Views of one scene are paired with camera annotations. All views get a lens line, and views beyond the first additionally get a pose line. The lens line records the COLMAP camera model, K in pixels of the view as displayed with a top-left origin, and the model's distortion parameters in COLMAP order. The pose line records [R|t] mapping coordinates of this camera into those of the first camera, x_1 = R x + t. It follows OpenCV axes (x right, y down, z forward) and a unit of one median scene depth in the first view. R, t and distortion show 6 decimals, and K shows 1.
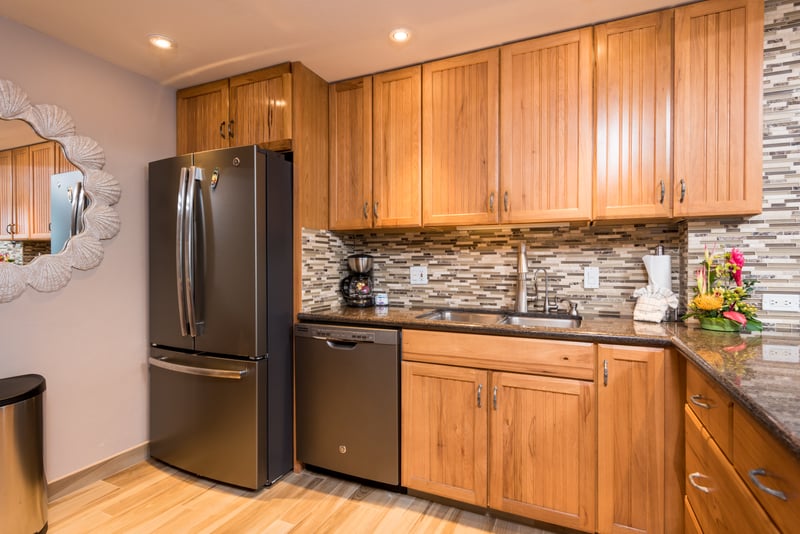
lens RADIAL K [[390.0, 0, 405.2], [0, 390.0, 268.2], [0, 0, 1]] dist [0.002617, -0.003717]
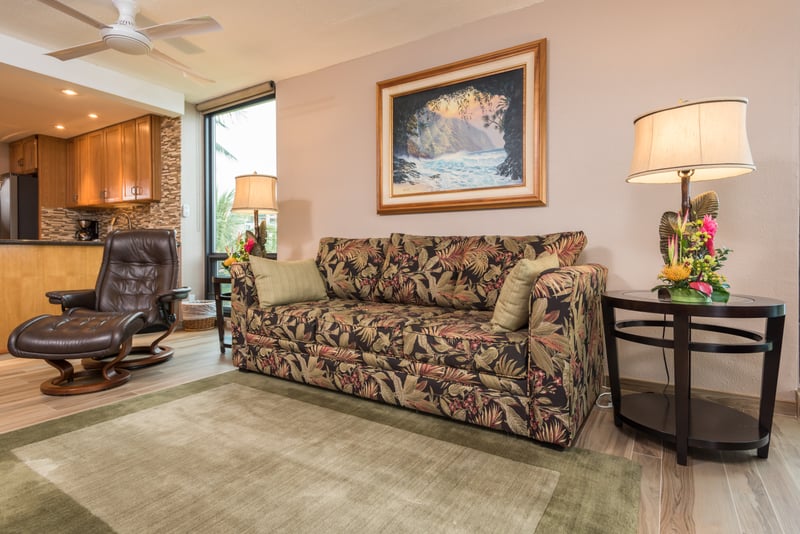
lens RADIAL K [[427.5, 0, 405.3], [0, 427.5, 261.4], [0, 0, 1]] dist [0.018269, 0.000165]
pose [[0.990280, -0.002119, -0.139070, 2.187415], [0.007287, 0.999301, 0.036664, 0.136049], [0.138895, -0.037321, 0.989604, -1.228889]]
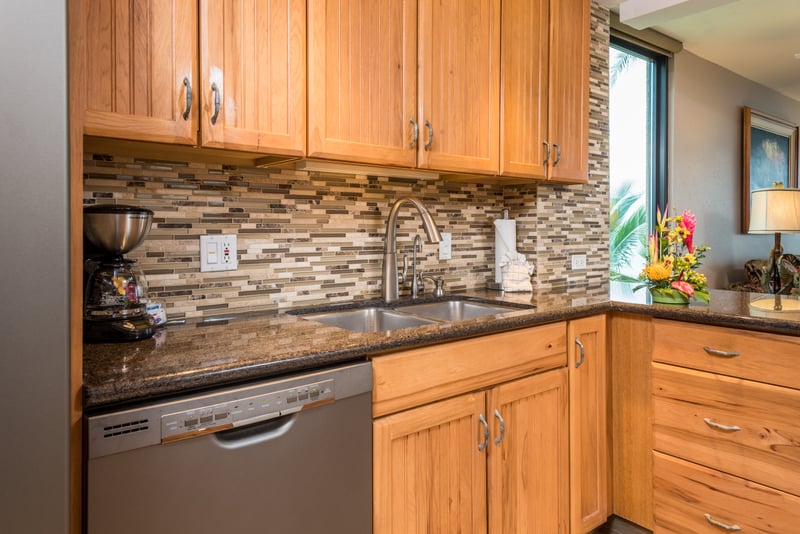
lens RADIAL K [[533.3, 0, 382.0], [0, 533.3, 238.4], [0, 0, 1]] dist [0.010703, -0.002476]
pose [[0.468121, -0.015287, 0.883532, -0.519578], [0.013755, 0.999855, 0.010012, -0.004120], [-0.883557, 0.007466, 0.468264, 0.571329]]
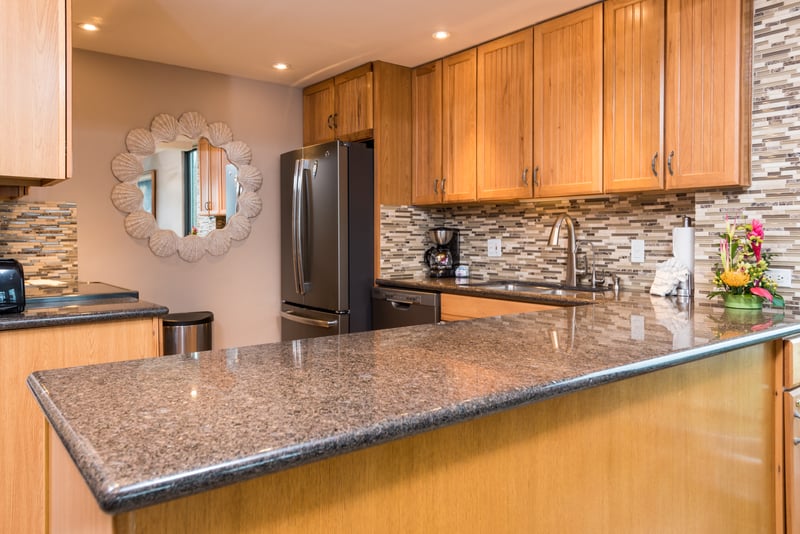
lens RADIAL K [[609.4, 0, 397.7], [0, 609.4, 263.5], [0, 0, 1]] dist [0.007991, -0.012963]
pose [[0.870850, 0.022188, -0.491048, 0.660255], [-0.006329, 0.999404, 0.033934, 0.007556], [0.491509, -0.026444, 0.870471, -0.539900]]
